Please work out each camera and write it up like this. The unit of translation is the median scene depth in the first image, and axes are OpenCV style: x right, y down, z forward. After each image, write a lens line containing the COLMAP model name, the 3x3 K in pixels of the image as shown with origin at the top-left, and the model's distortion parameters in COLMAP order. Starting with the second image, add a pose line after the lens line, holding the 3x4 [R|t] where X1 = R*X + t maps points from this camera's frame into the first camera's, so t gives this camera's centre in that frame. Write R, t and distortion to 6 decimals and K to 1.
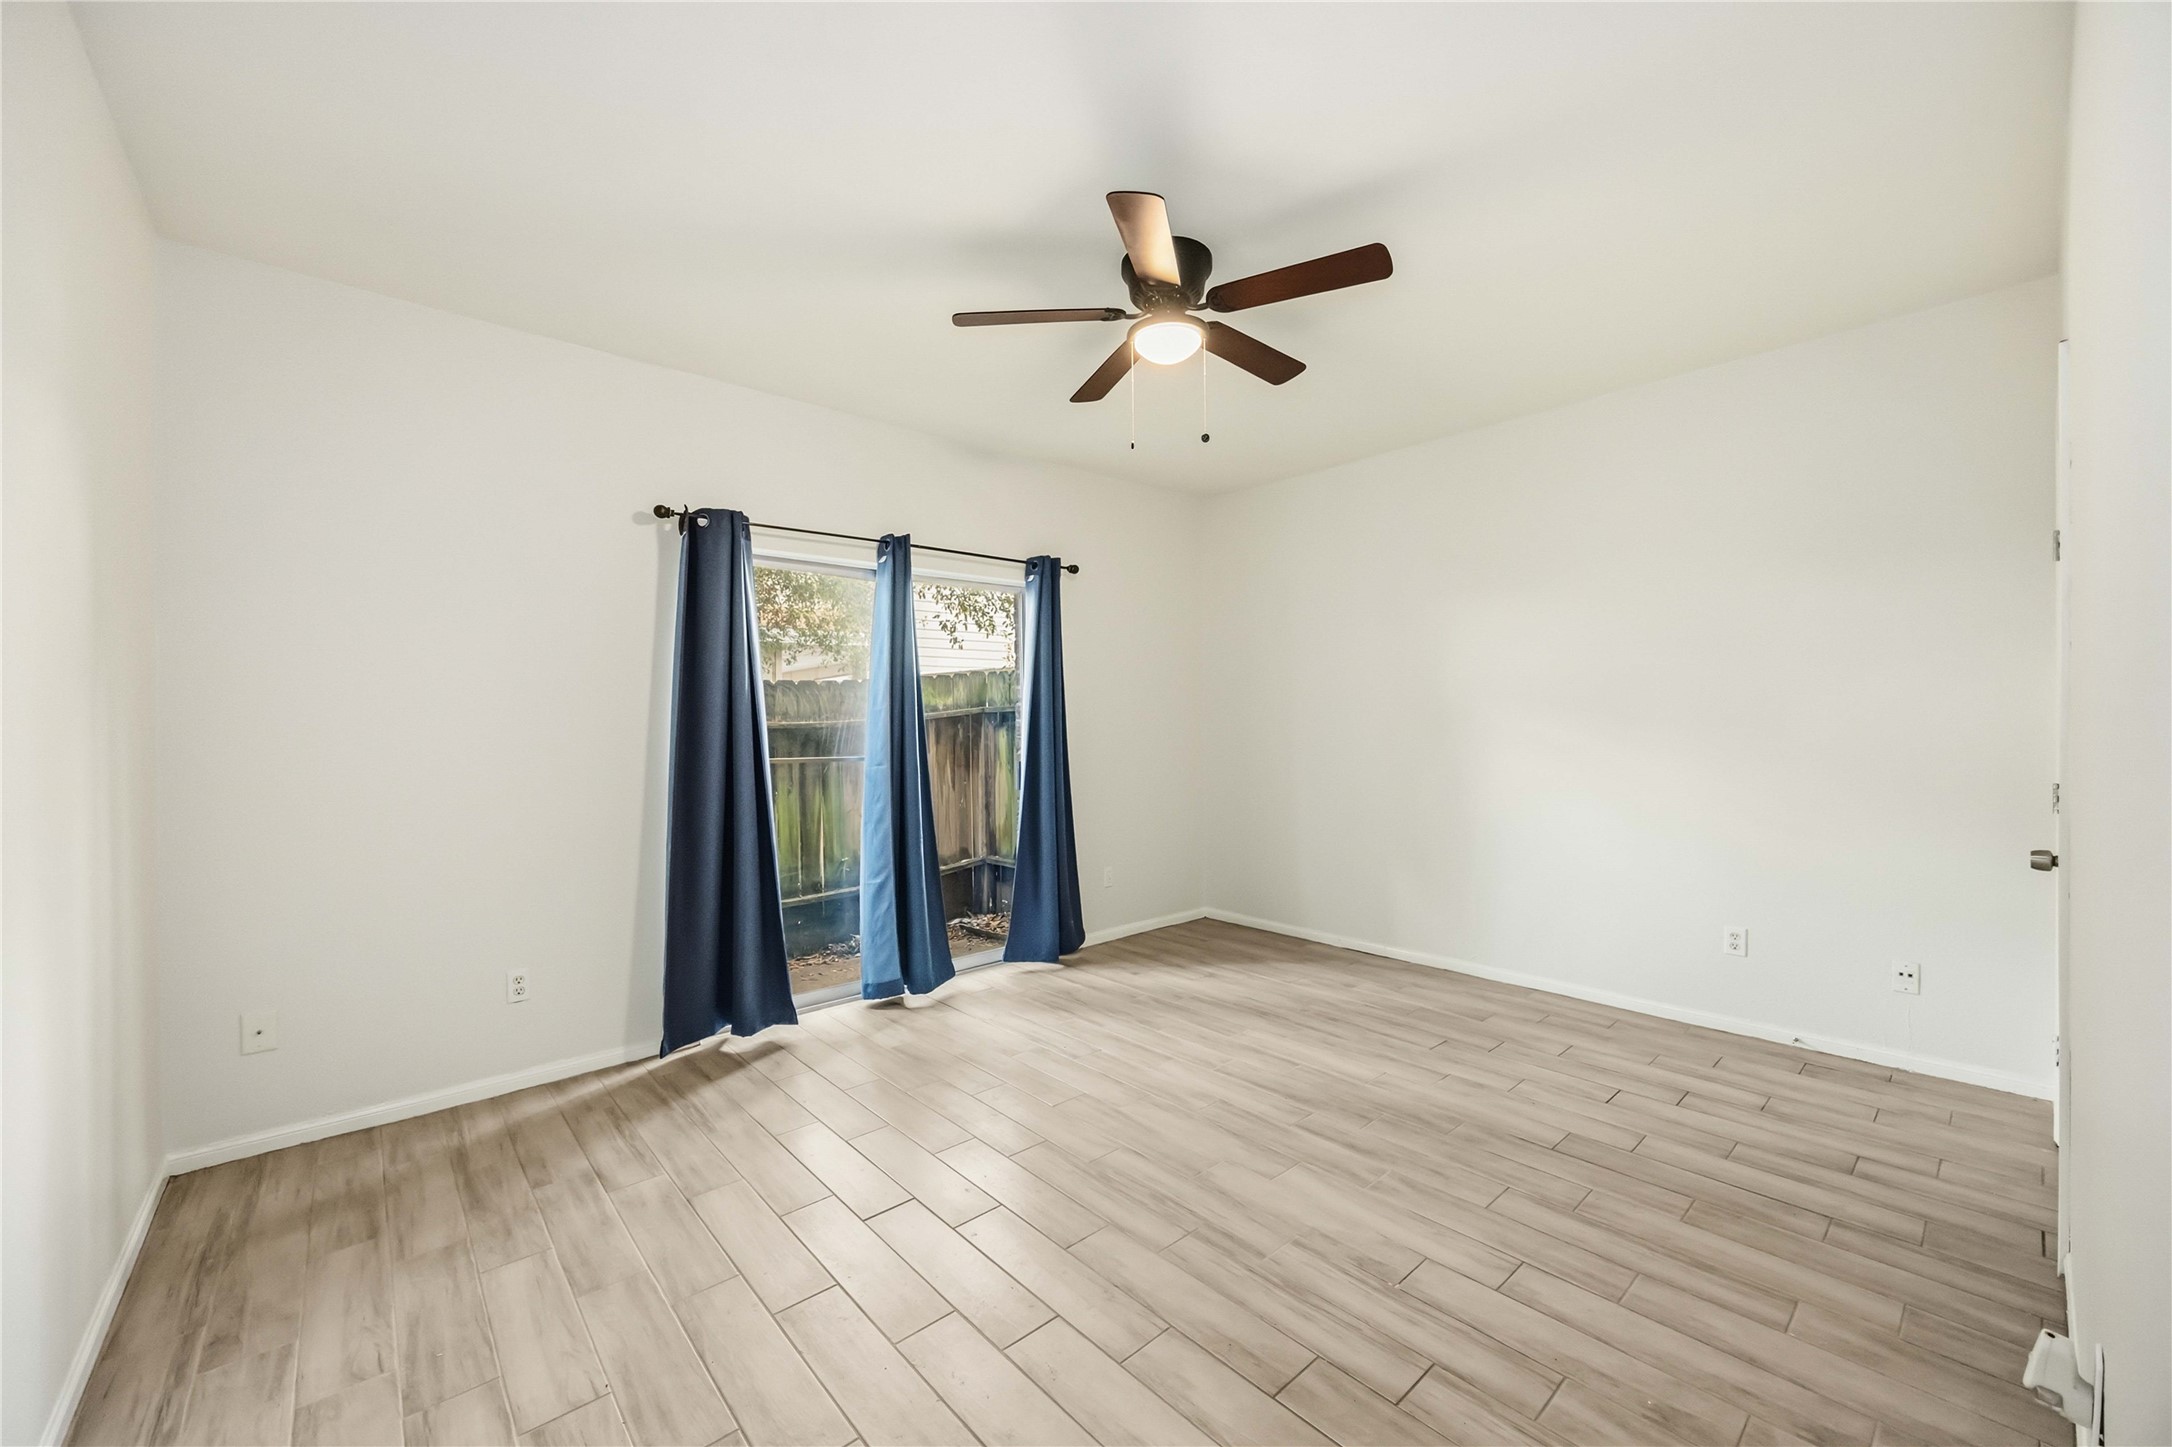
lens RADIAL K [[835.6, 0, 1082.0], [0, 835.6, 733.4], [0, 0, 1]] dist [0.000312, 0.000020]
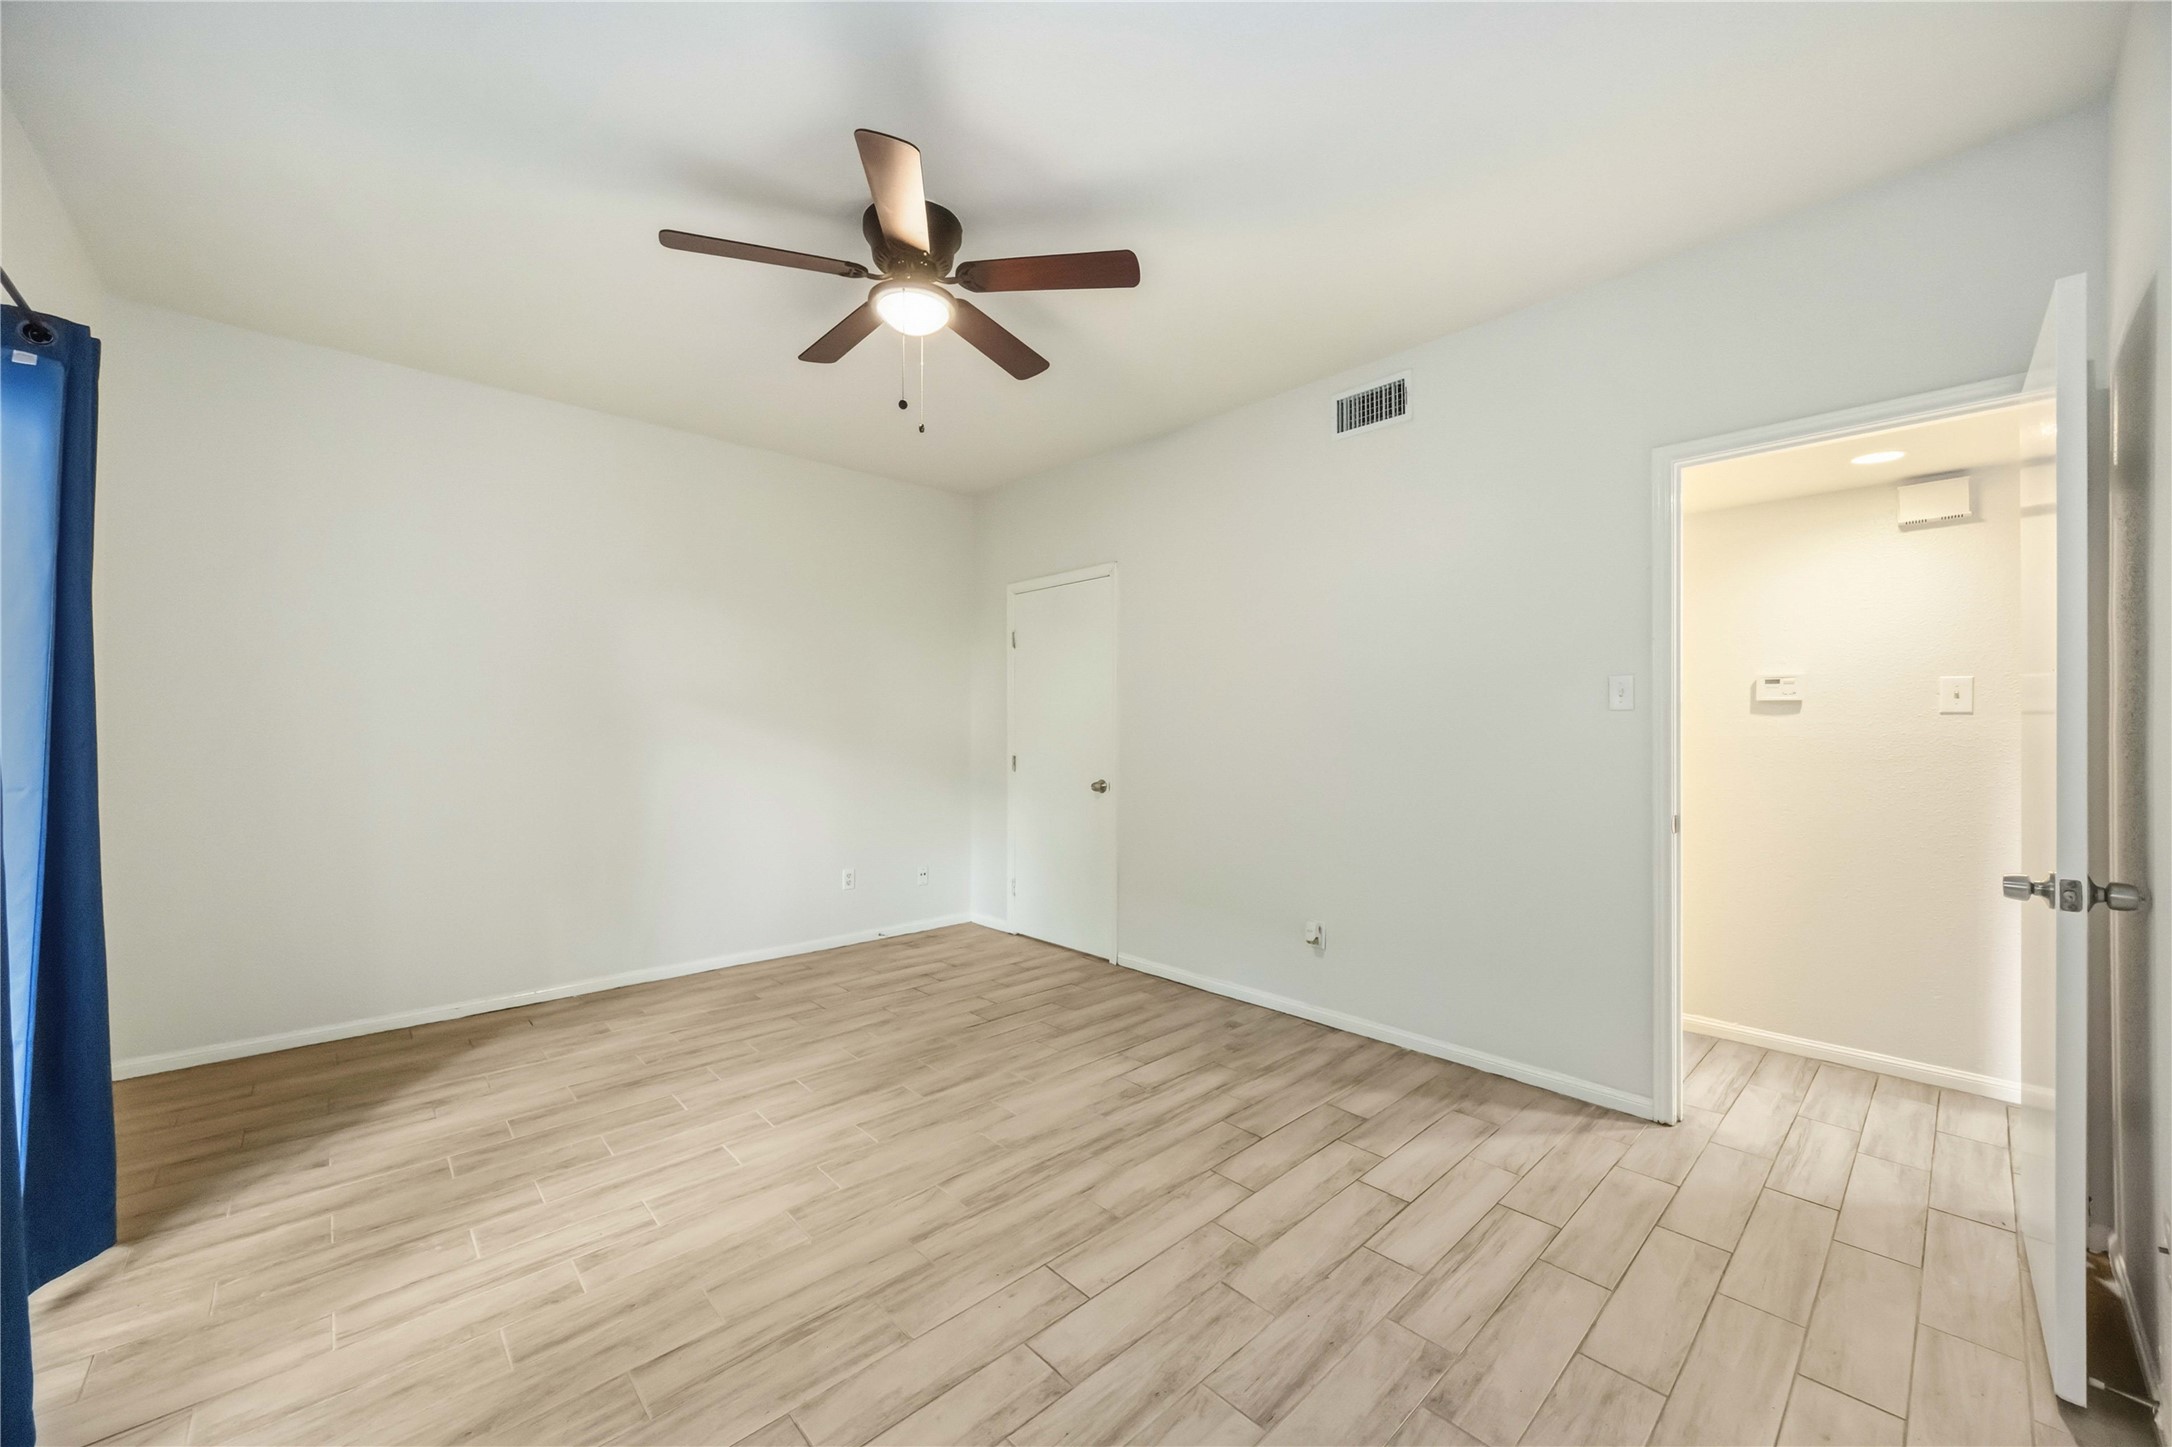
lens RADIAL K [[835.6, 0, 1083.6], [0, 835.6, 721.0], [0, 0, 1]] dist [0.000312, 0.000020]
pose [[-0.031484, 0.017605, 0.999349, -0.696279], [0.005518, 0.999833, -0.017440, 0.009545], [-0.999489, 0.004965, -0.031576, 0.701964]]
